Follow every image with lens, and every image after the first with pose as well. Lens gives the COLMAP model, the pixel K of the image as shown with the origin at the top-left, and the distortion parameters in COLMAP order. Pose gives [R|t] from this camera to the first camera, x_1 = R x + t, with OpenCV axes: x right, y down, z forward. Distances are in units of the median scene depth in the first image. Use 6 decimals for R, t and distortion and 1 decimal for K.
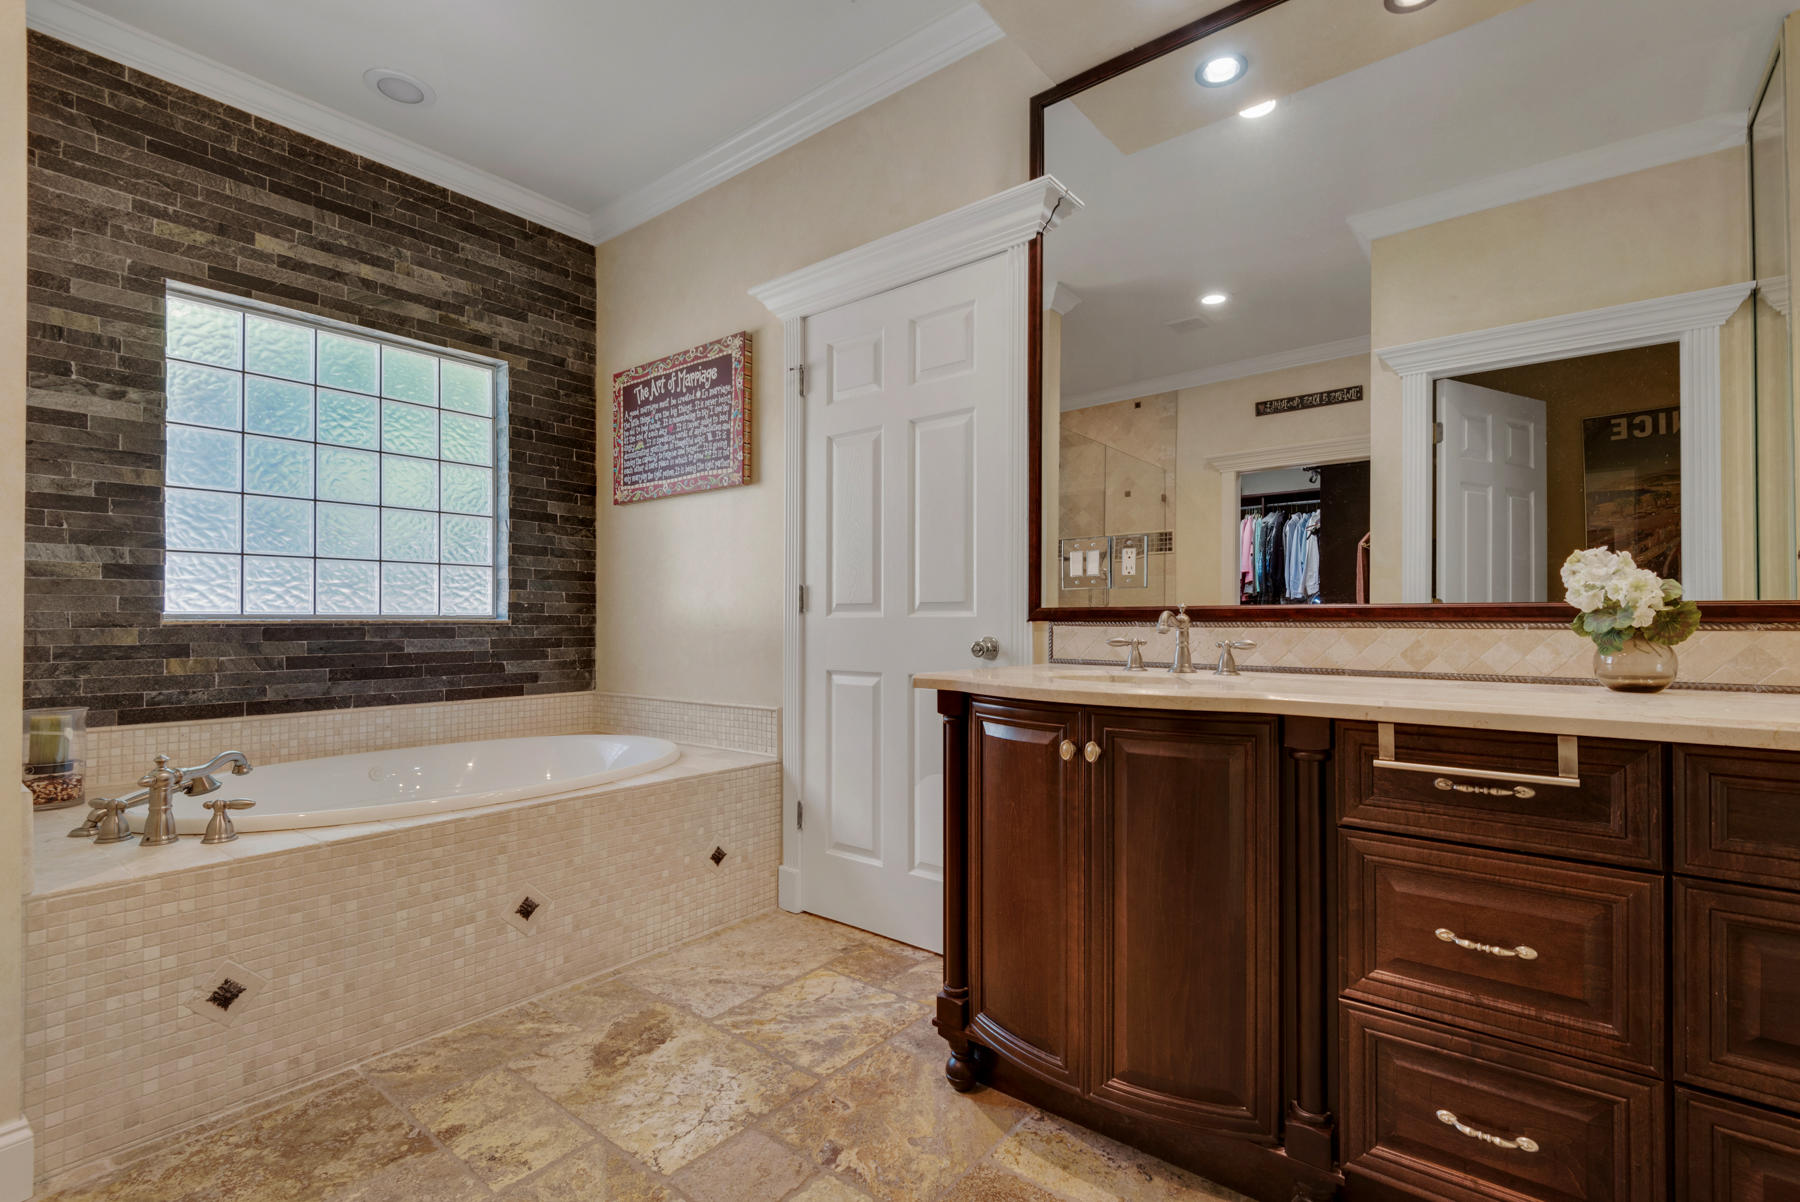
lens RADIAL K [[839.9, 0, 897.8], [0, 839.9, 606.6], [0, 0, 1]] dist [0.016333, -0.011544]
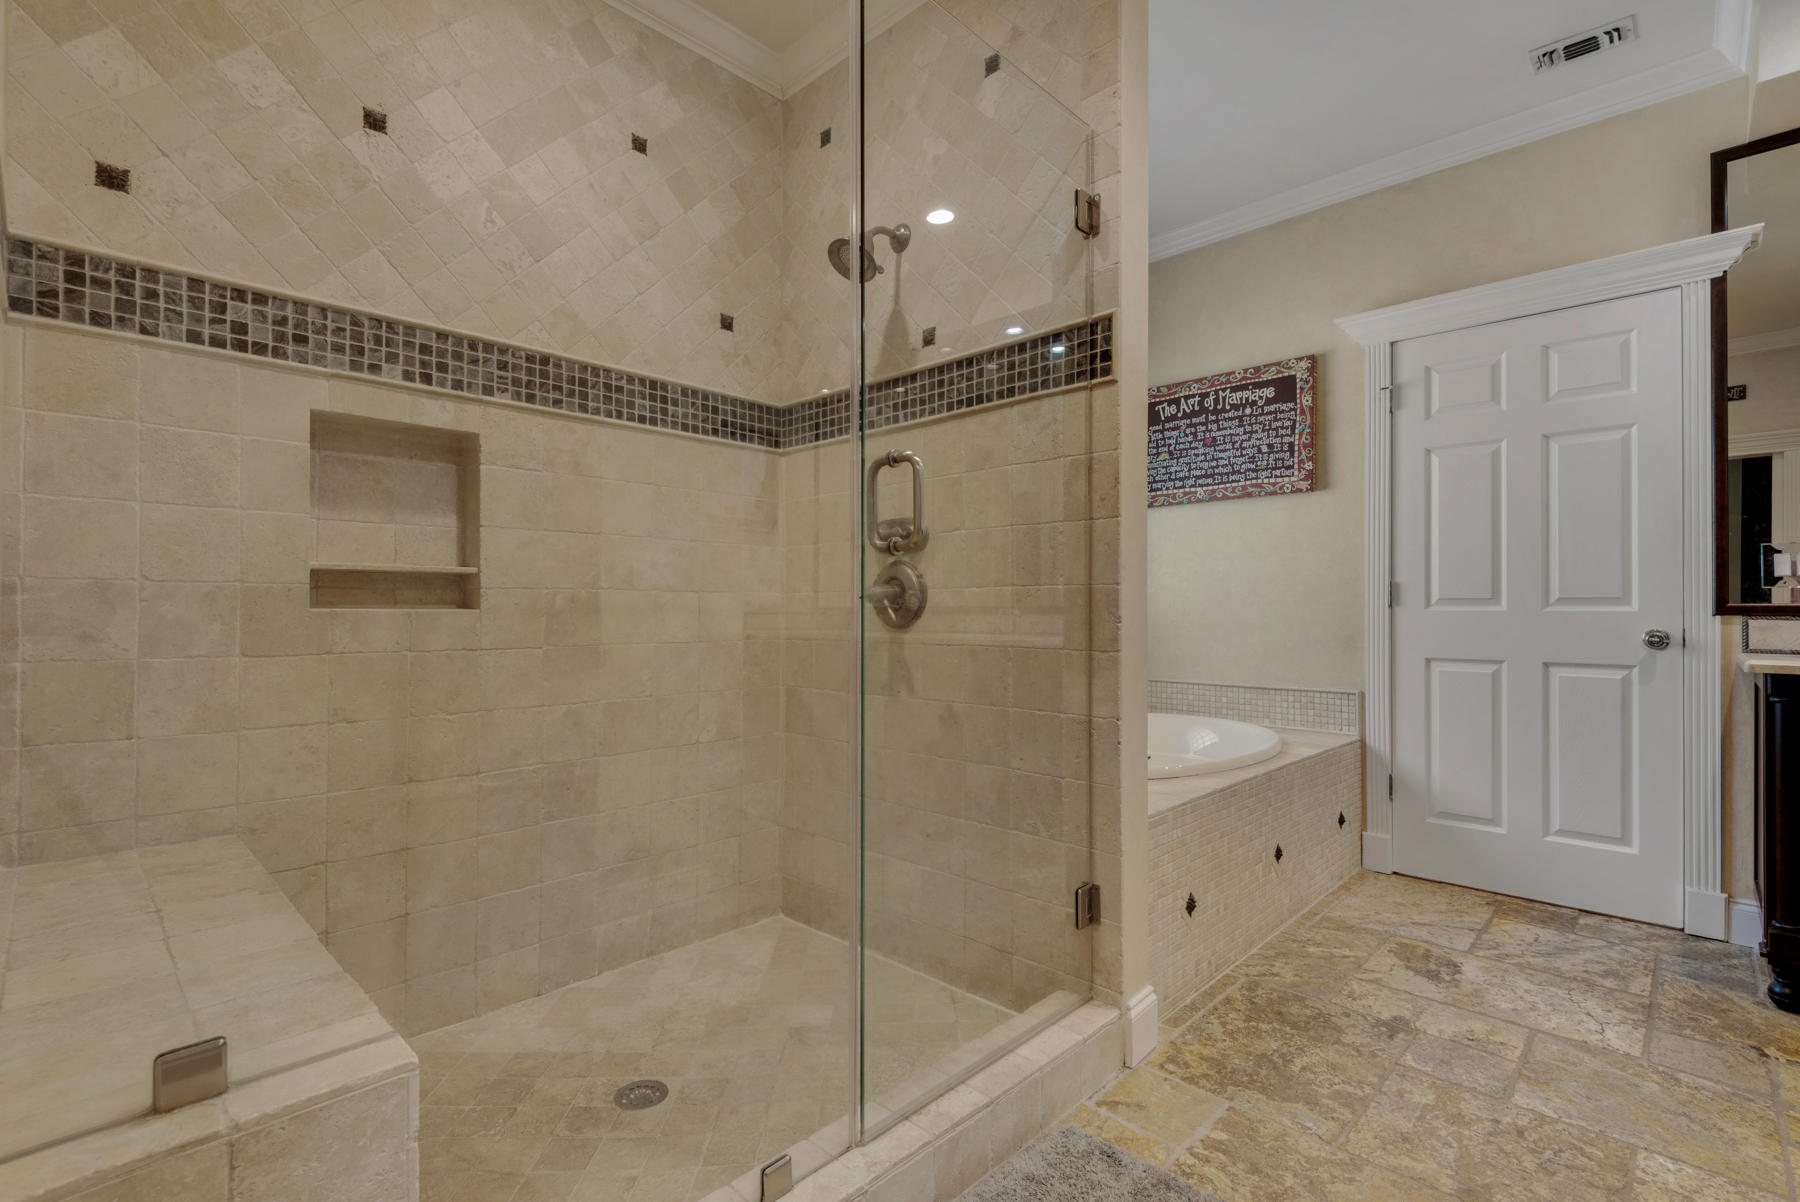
lens RADIAL K [[839.9, 0, 885.8], [0, 839.9, 603.8], [0, 0, 1]] dist [0.016333, -0.011544]
pose [[0.996458, 0.007734, -0.083734, -0.740481], [-0.007756, 0.999970, 0.000062, 0.009716], [0.083732, 0.000588, 0.996488, -0.188801]]
